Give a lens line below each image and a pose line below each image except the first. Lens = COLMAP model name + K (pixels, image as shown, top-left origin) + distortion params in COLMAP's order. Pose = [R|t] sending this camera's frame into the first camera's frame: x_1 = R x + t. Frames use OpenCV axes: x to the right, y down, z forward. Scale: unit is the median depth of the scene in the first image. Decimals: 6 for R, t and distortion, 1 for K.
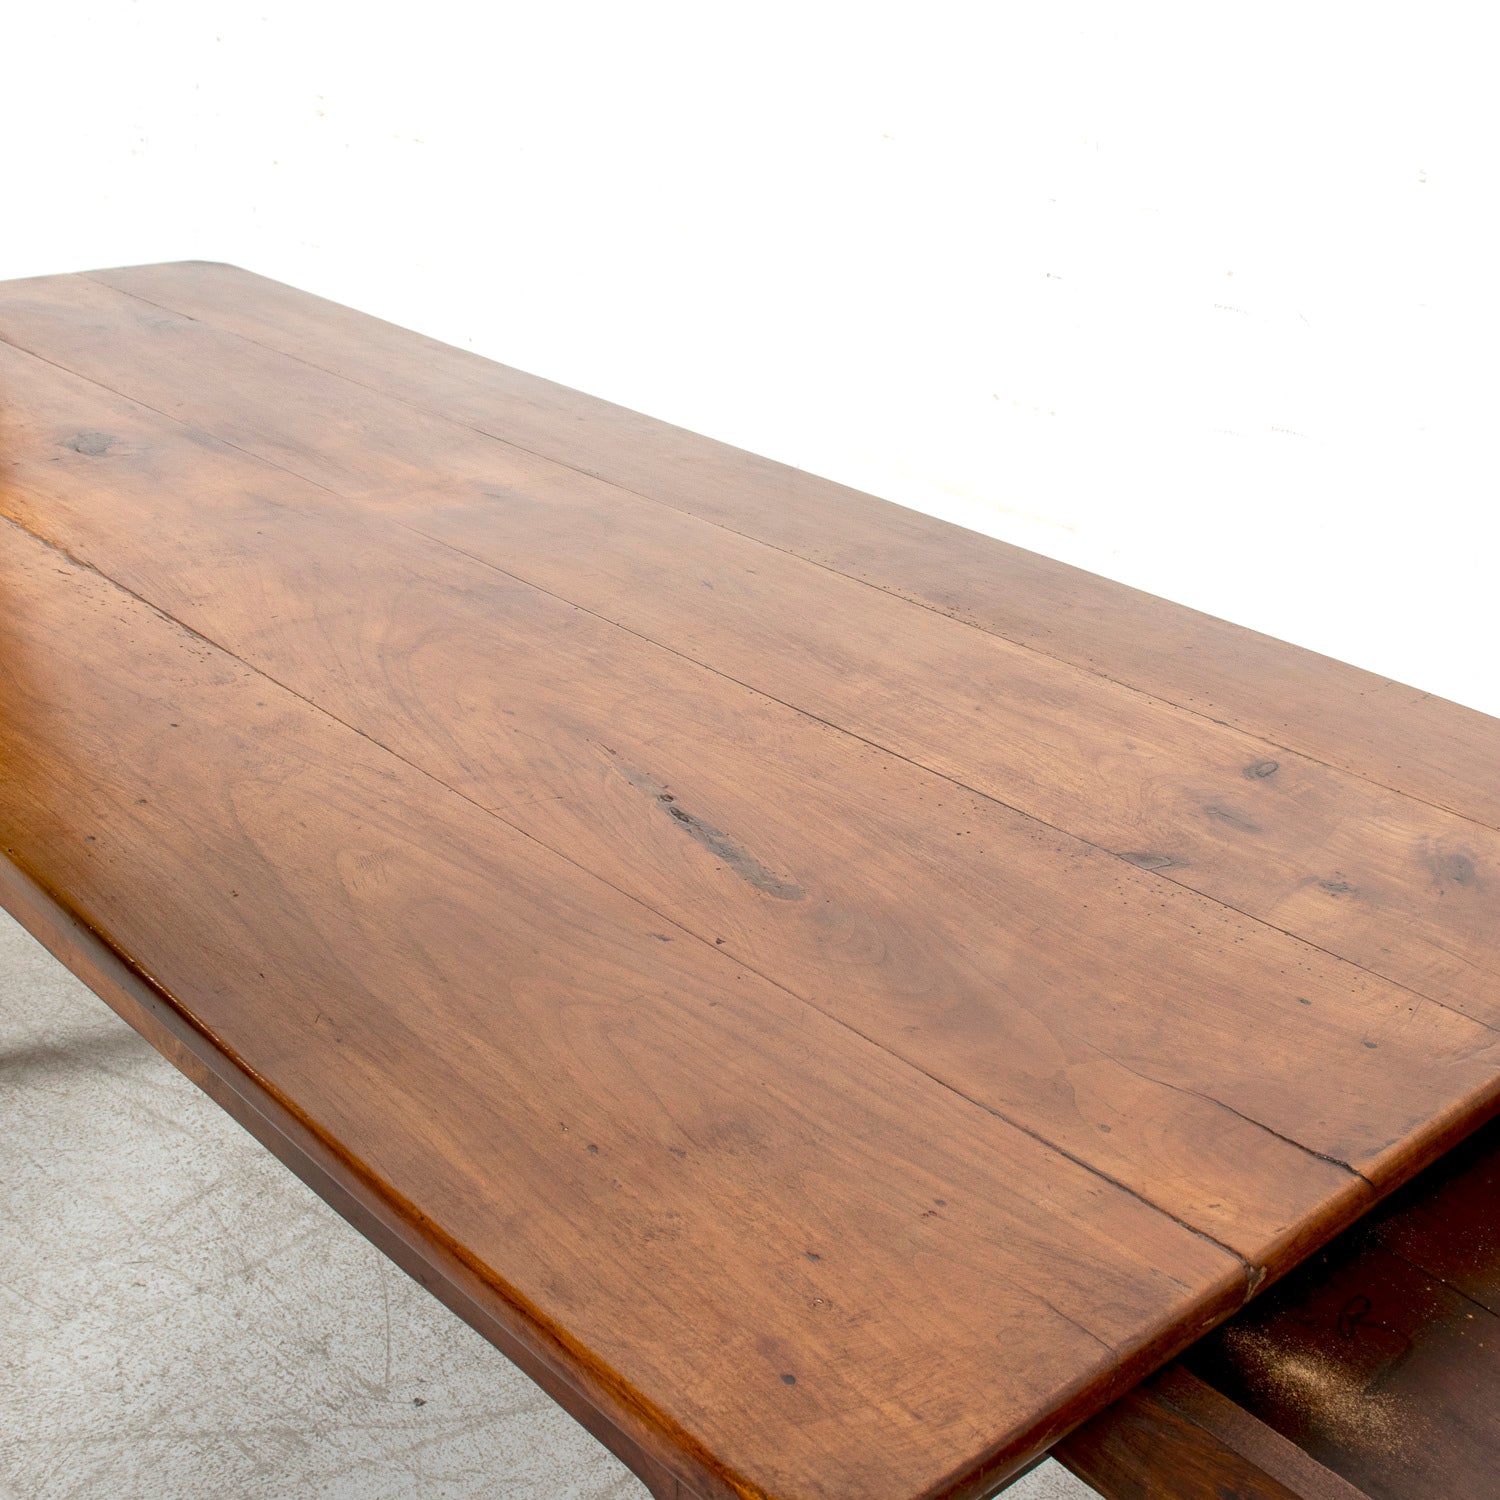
lens RADIAL K [[2082.4, 0, 746.9], [0, 2082.4, 748.2], [0, 0, 1]] dist [-0.124826, 0.043441]
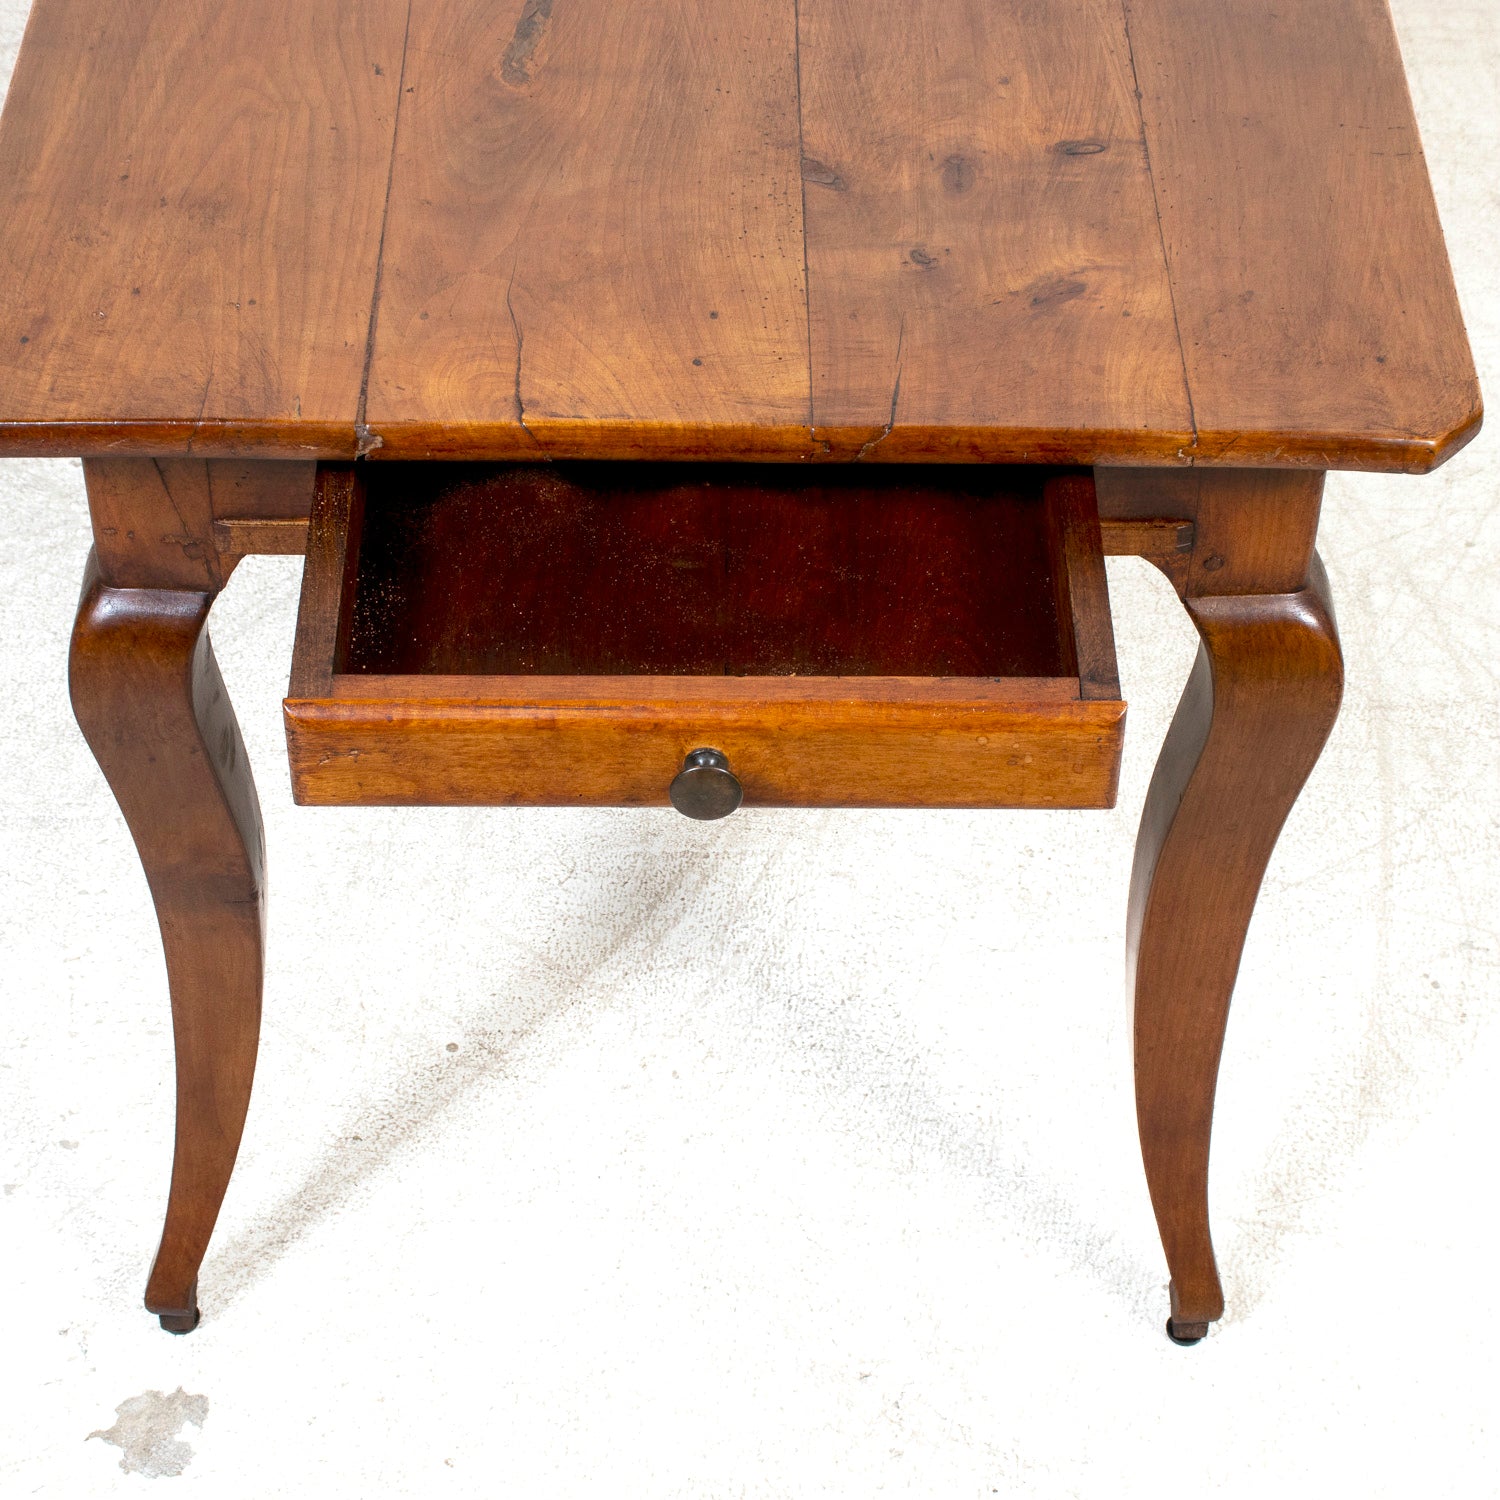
lens RADIAL K [[3424.5, 0, 729.2], [0, 3424.5, 759.8], [0, 0, 1]] dist [0.049074, 0.384609]
pose [[0.739415, 0.440334, -0.509285, 1.181343], [-0.270428, 0.887004, 0.374289, -0.322107], [0.616551, -0.139030, 0.774943, -0.424552]]
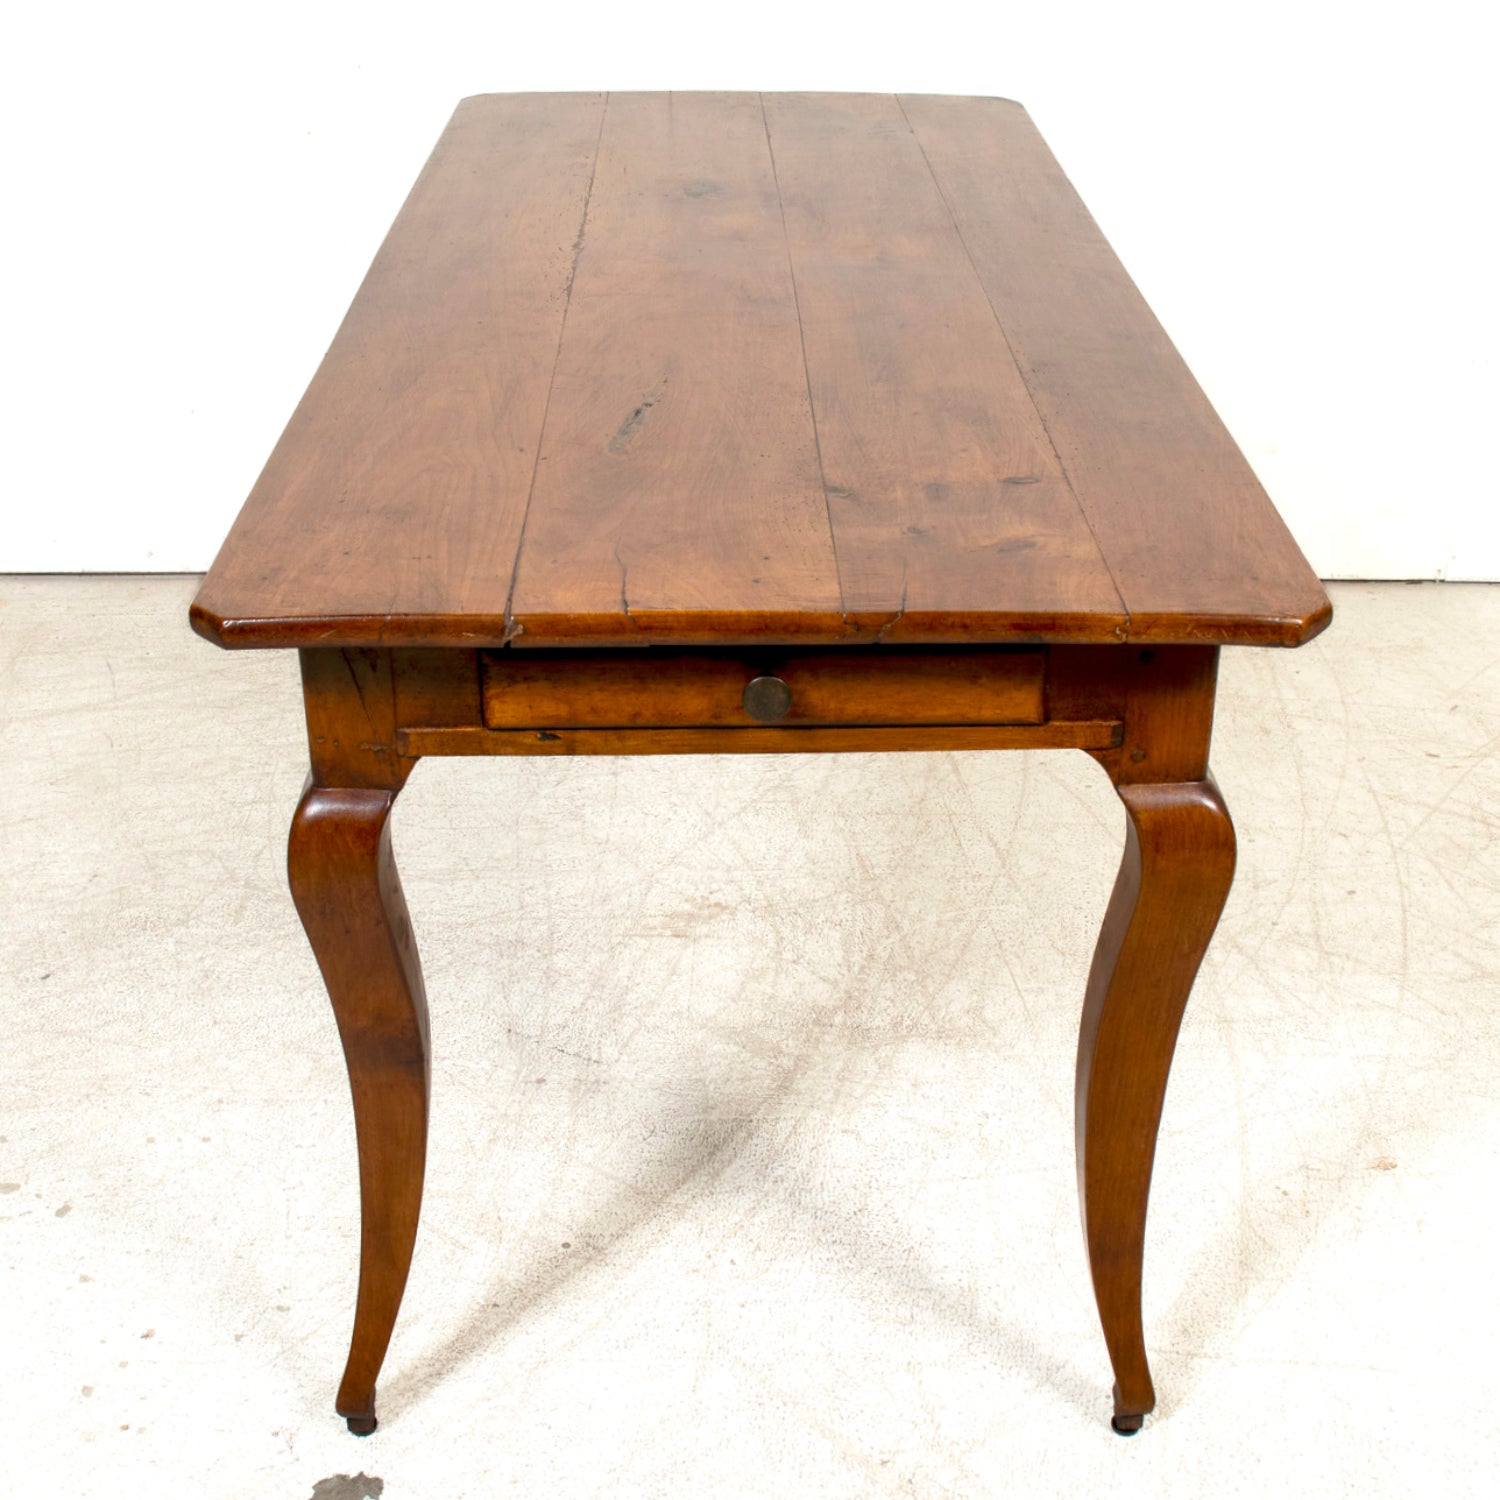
lens RADIAL K [[2177.9, 0, 708.9], [0, 2177.9, 762.4], [0, 0, 1]] dist [-0.180538, 0.155692]
pose [[0.739748, 0.279492, -0.612092, 1.122225], [-0.254782, 0.958269, 0.129644, 0.061564], [0.622783, 0.060046, 0.780087, -0.246697]]
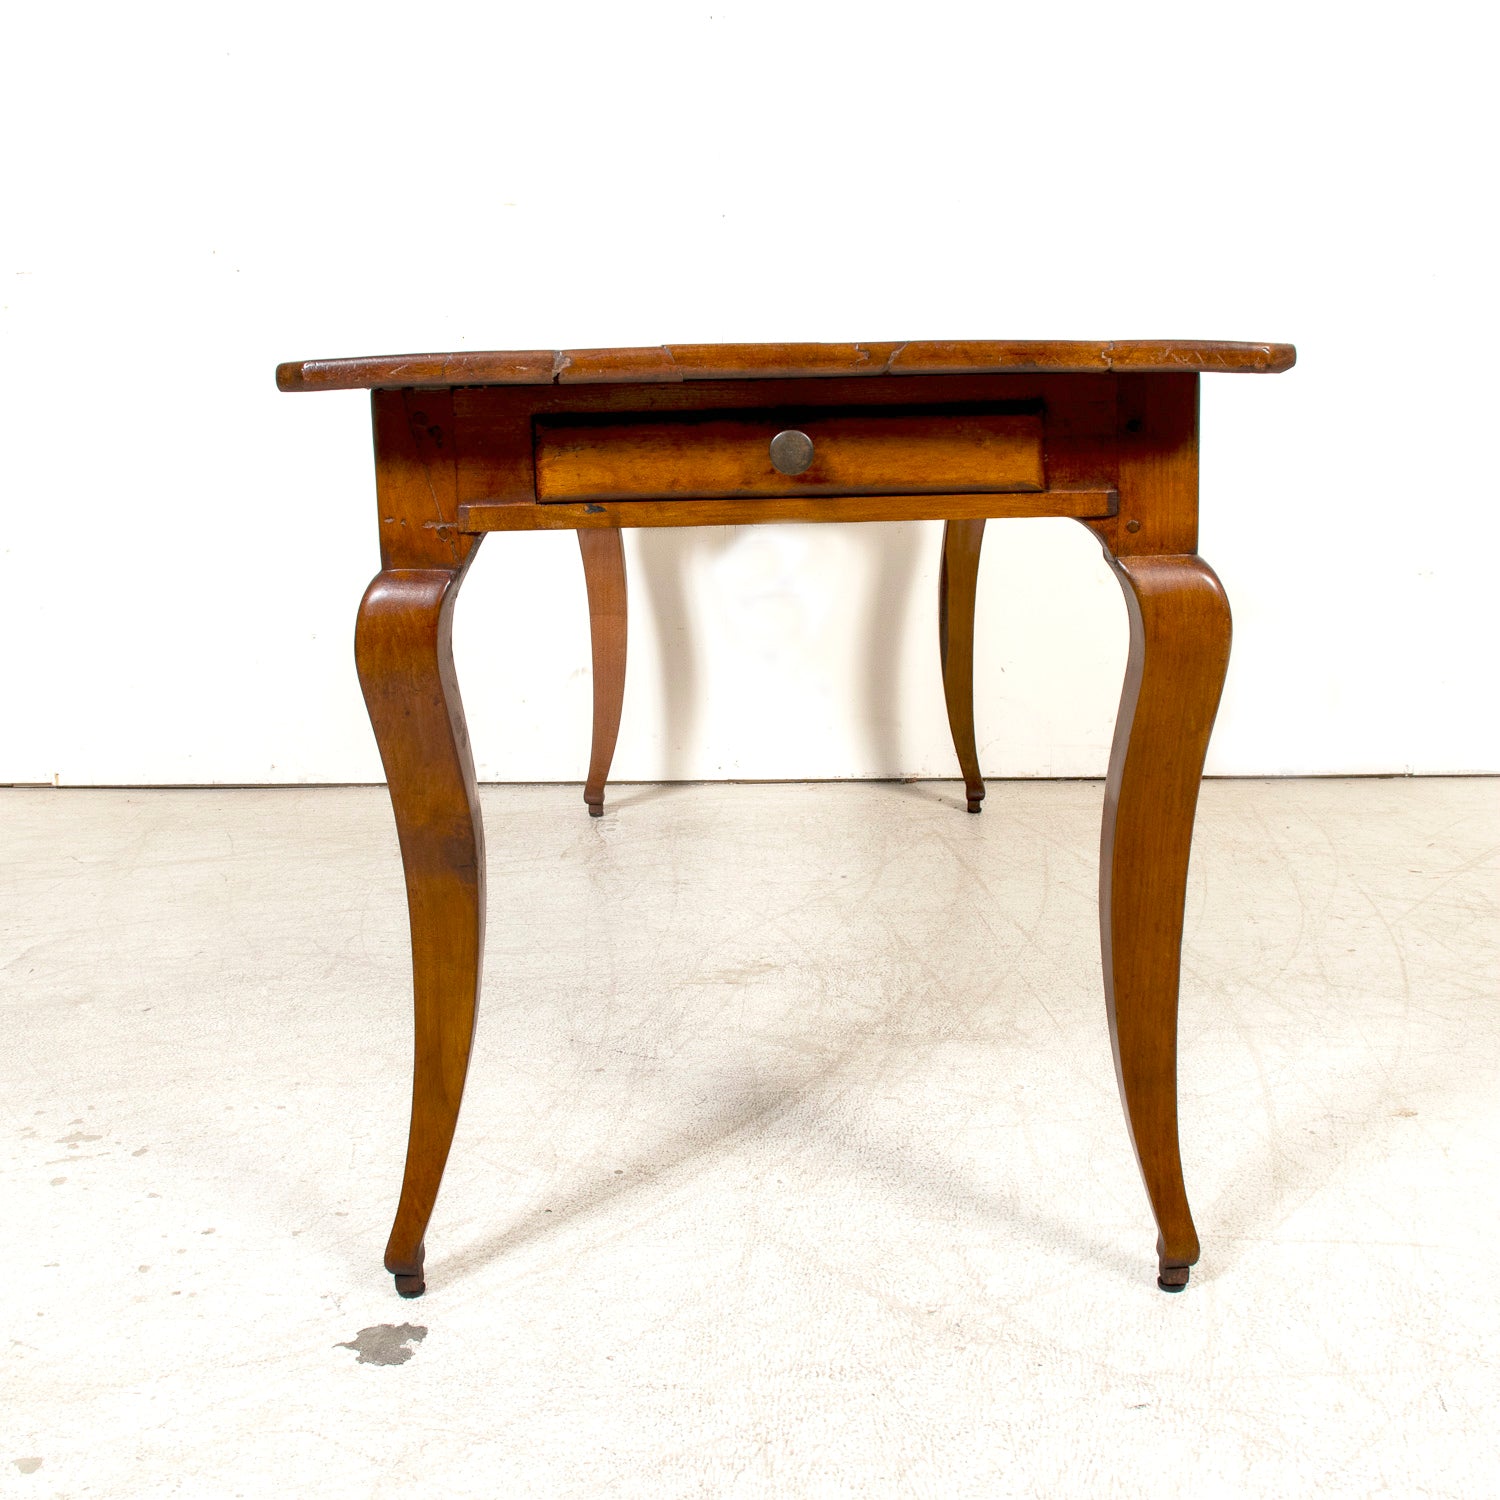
lens RADIAL K [[1870.5, 0, 730.7], [0, 1870.5, 753.6], [0, 0, 1]] dist [-0.180099, 0.163816]
pose [[0.725831, 0.097347, -0.680950, 1.173367], [-0.243154, 0.962335, -0.121606, 0.579611], [0.643463, 0.253841, 0.722163, -0.060622]]
